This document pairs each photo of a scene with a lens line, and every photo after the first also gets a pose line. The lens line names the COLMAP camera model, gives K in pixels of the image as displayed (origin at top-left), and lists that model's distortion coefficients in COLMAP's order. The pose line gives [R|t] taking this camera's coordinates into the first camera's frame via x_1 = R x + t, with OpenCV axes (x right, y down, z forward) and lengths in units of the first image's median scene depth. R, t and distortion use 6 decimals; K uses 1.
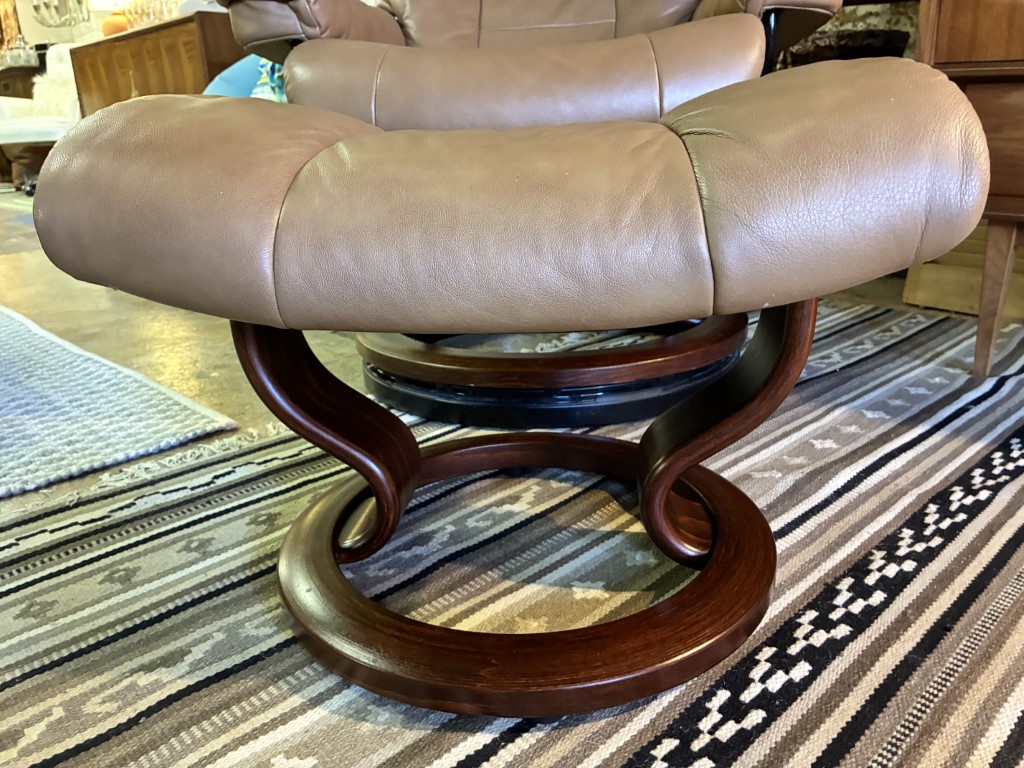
lens RADIAL K [[778.6, 0, 510.0], [0, 778.6, 381.3], [0, 0, 1]] dist [0.065210, -0.085472]
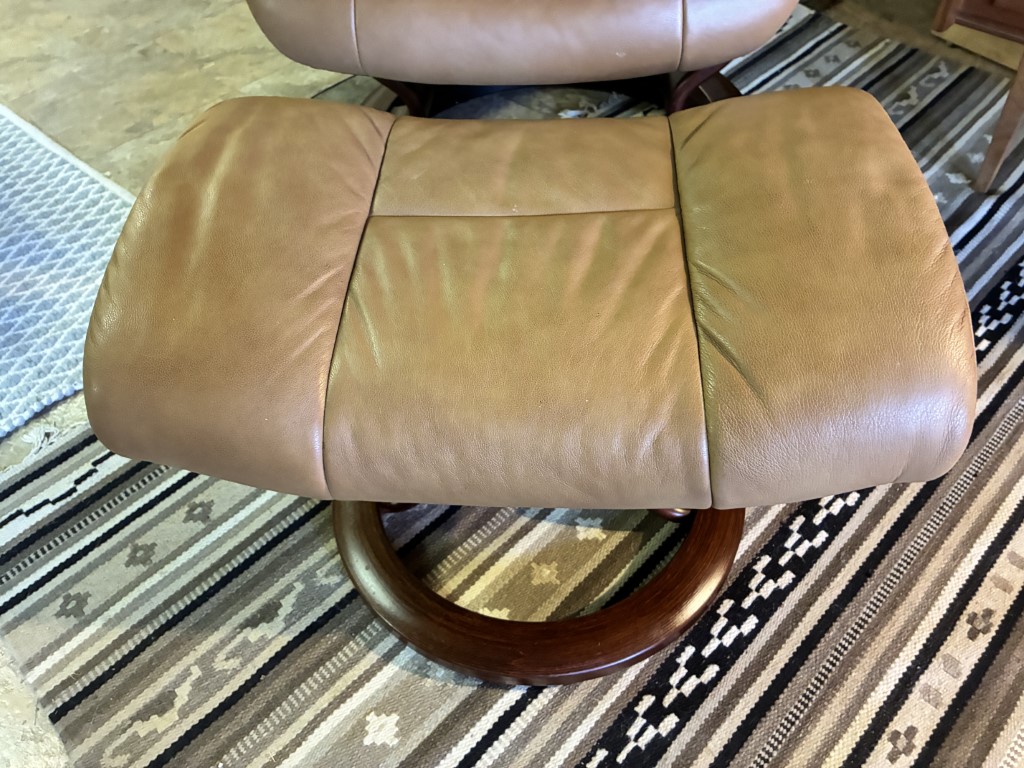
lens RADIAL K [[778.6, 0, 510.7], [0, 778.6, 375.5], [0, 0, 1]] dist [0.065210, -0.085472]
pose [[0.999307, -0.035529, 0.011064, -0.034280], [0.025141, 0.863825, 0.503165, -0.681263], [-0.027435, -0.502538, 0.864119, 0.075597]]
